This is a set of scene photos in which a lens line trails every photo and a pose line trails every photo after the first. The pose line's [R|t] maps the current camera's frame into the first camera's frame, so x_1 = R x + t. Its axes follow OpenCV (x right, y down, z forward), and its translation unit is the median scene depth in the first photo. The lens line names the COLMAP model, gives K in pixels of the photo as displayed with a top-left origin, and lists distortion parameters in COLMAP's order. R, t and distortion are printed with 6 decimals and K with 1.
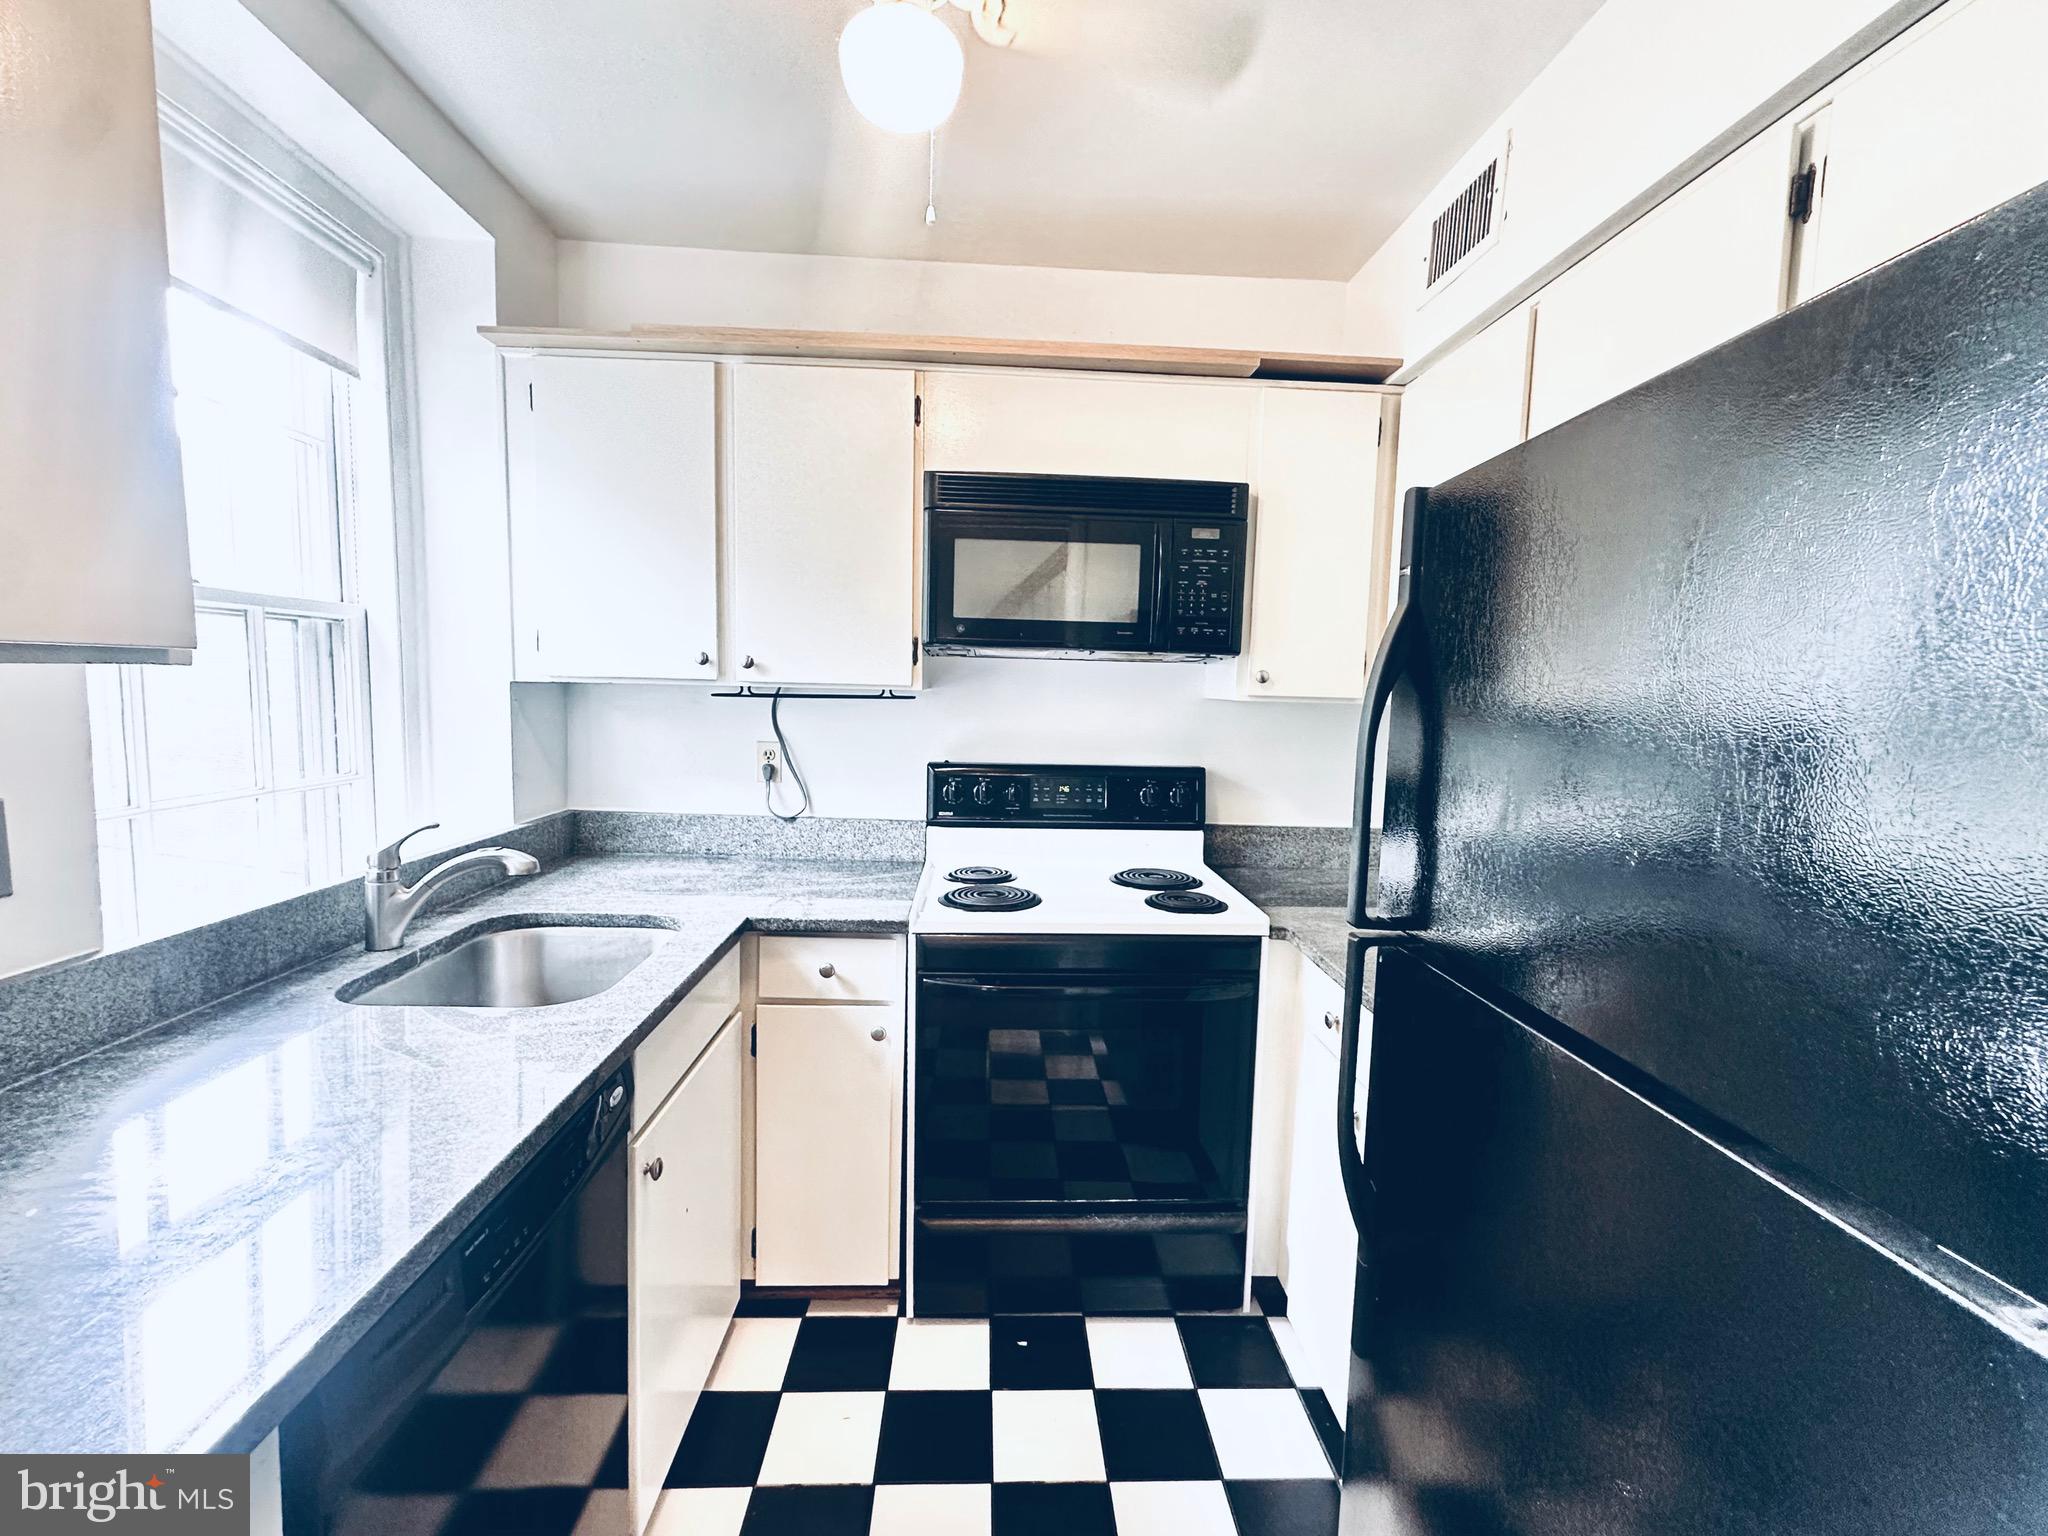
lens RADIAL K [[882.3, 0, 1022.9], [0, 882.3, 768.9], [0, 0, 1]] dist [-0.000797, -0.000671]
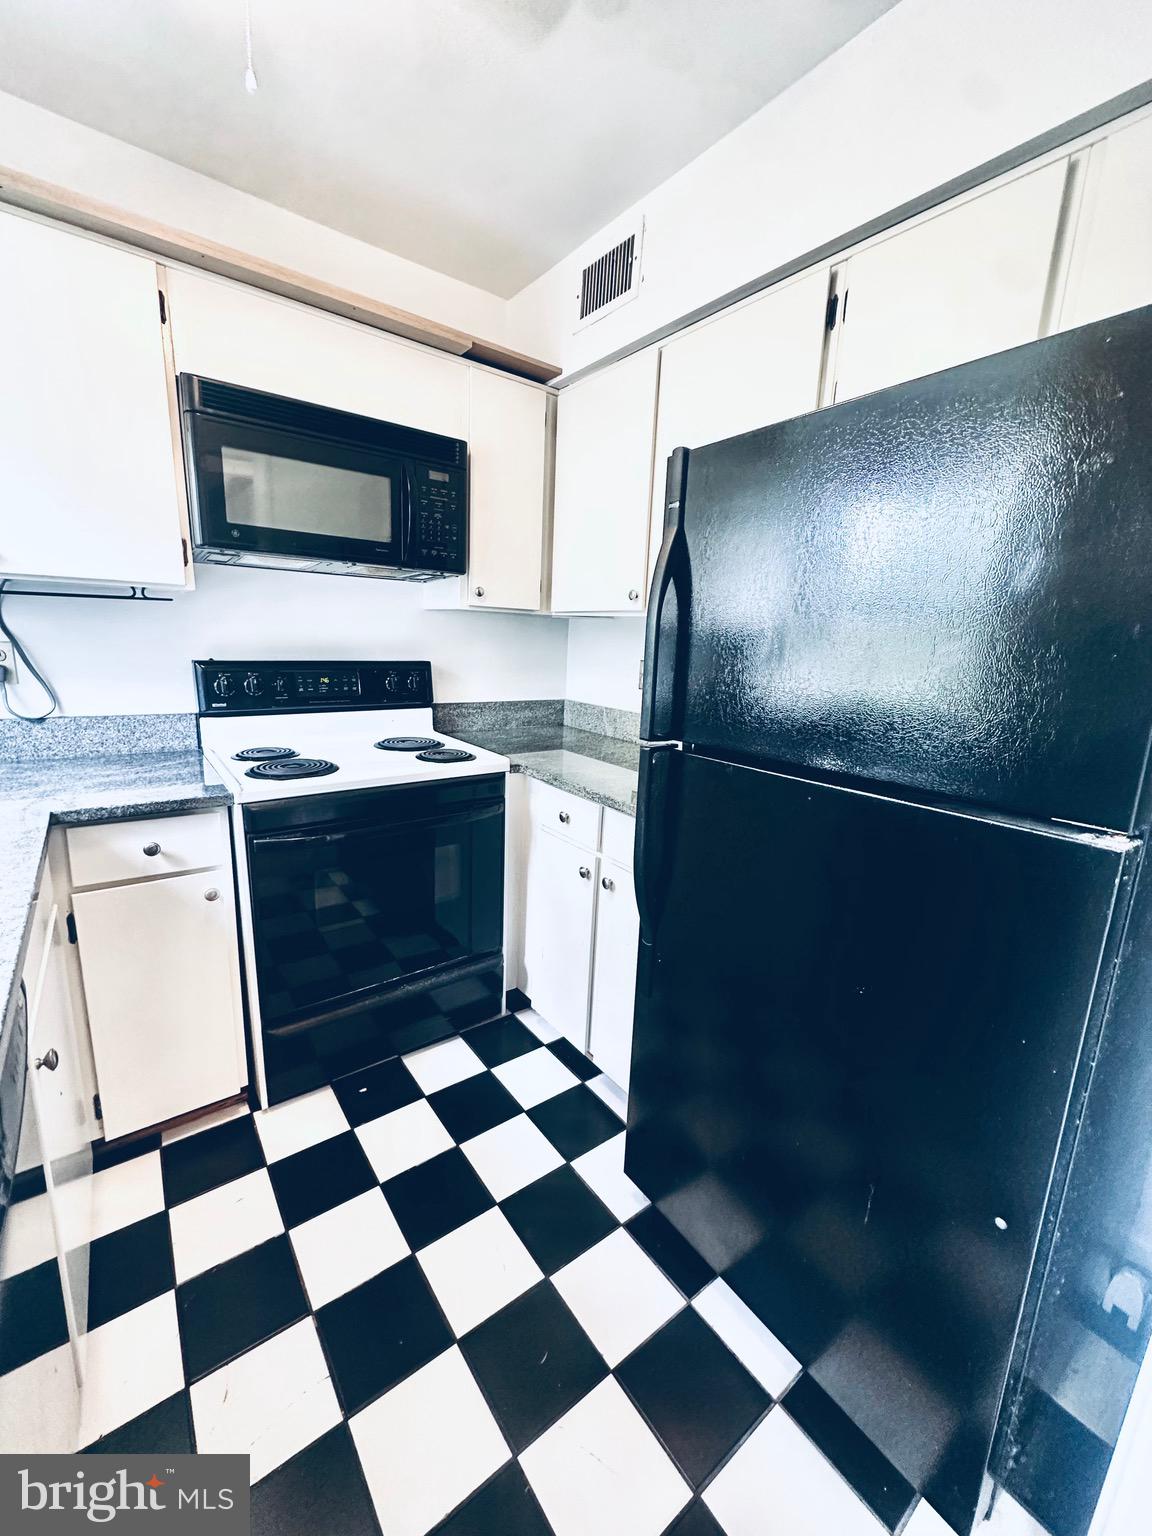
lens RADIAL K [[612.5, 0, 576.0], [0, 612.5, 768.6], [0, 0, 1]] dist [-0.001271, 0.000367]
pose [[0.824729, -0.113471, 0.554027, -0.187260], [0.033631, 0.987771, 0.152244, 0.032381], [-0.564527, -0.106927, 0.818459, 0.097627]]
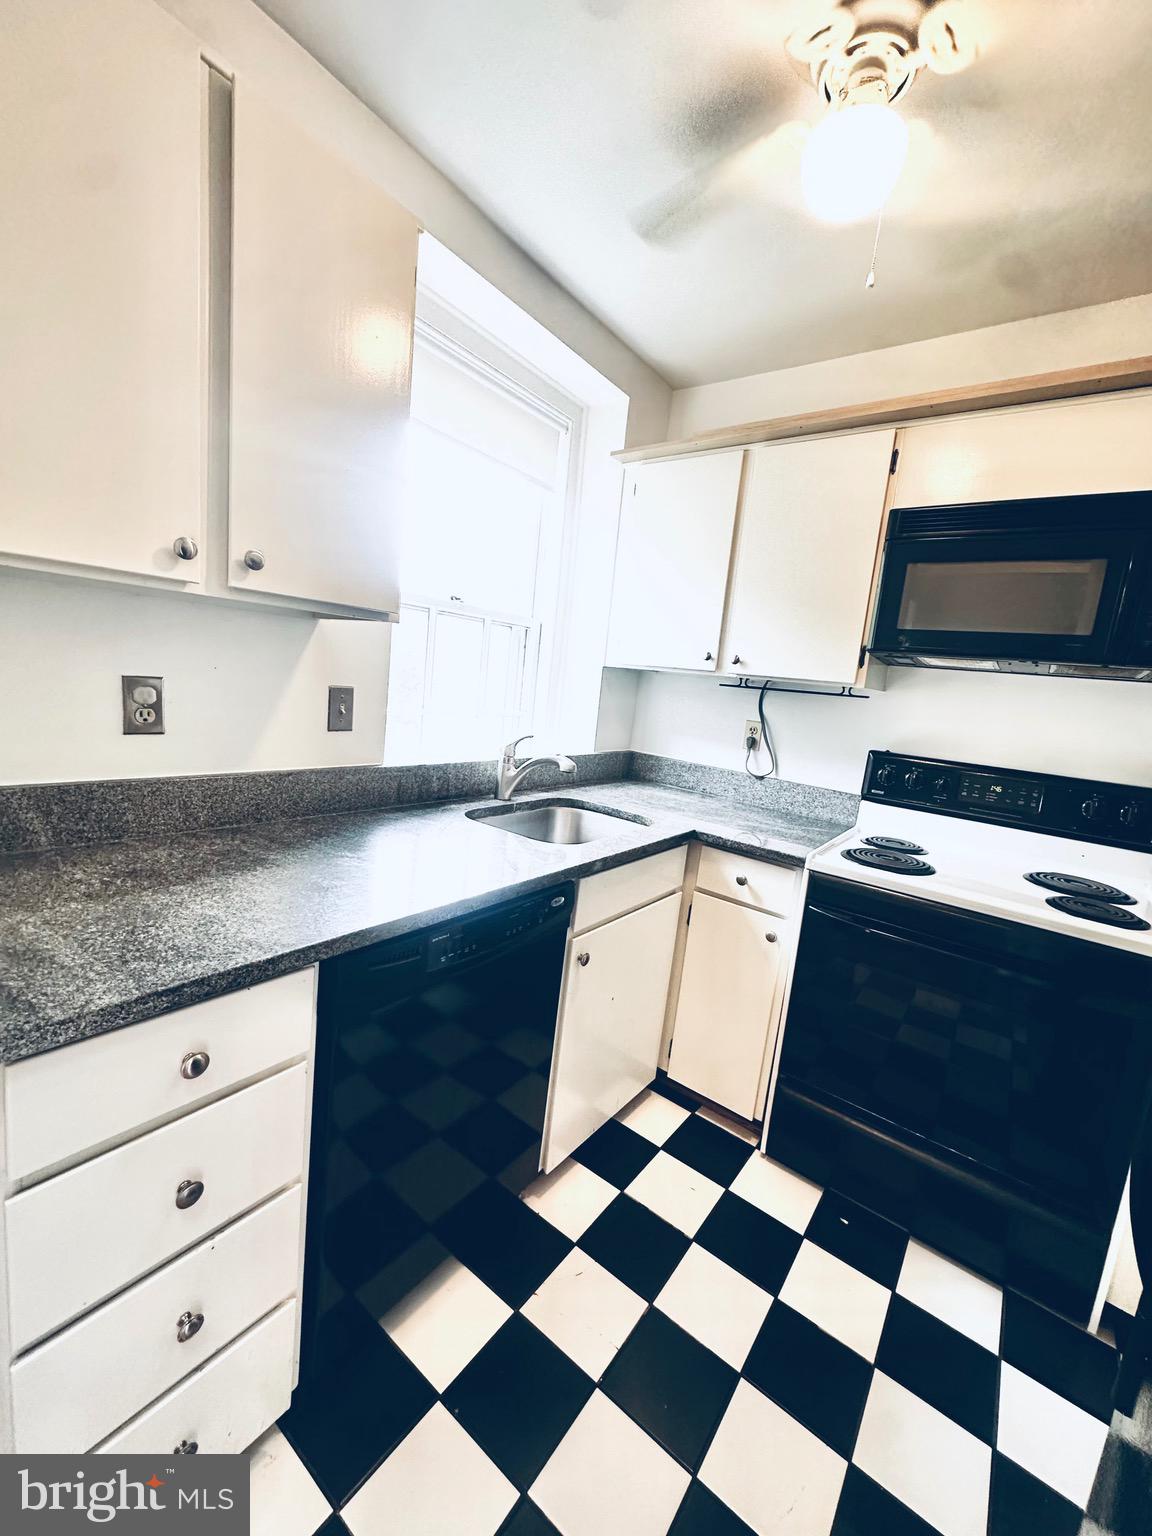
lens RADIAL K [[612.5, 0, 576.2], [0, 612.5, 768.9], [0, 0, 1]] dist [-0.001271, 0.000367]
pose [[0.766369, 0.147296, -0.625286, 0.146755], [-0.142578, 0.988082, 0.058011, 0.035198], [0.626378, 0.044694, 0.778237, 0.076660]]
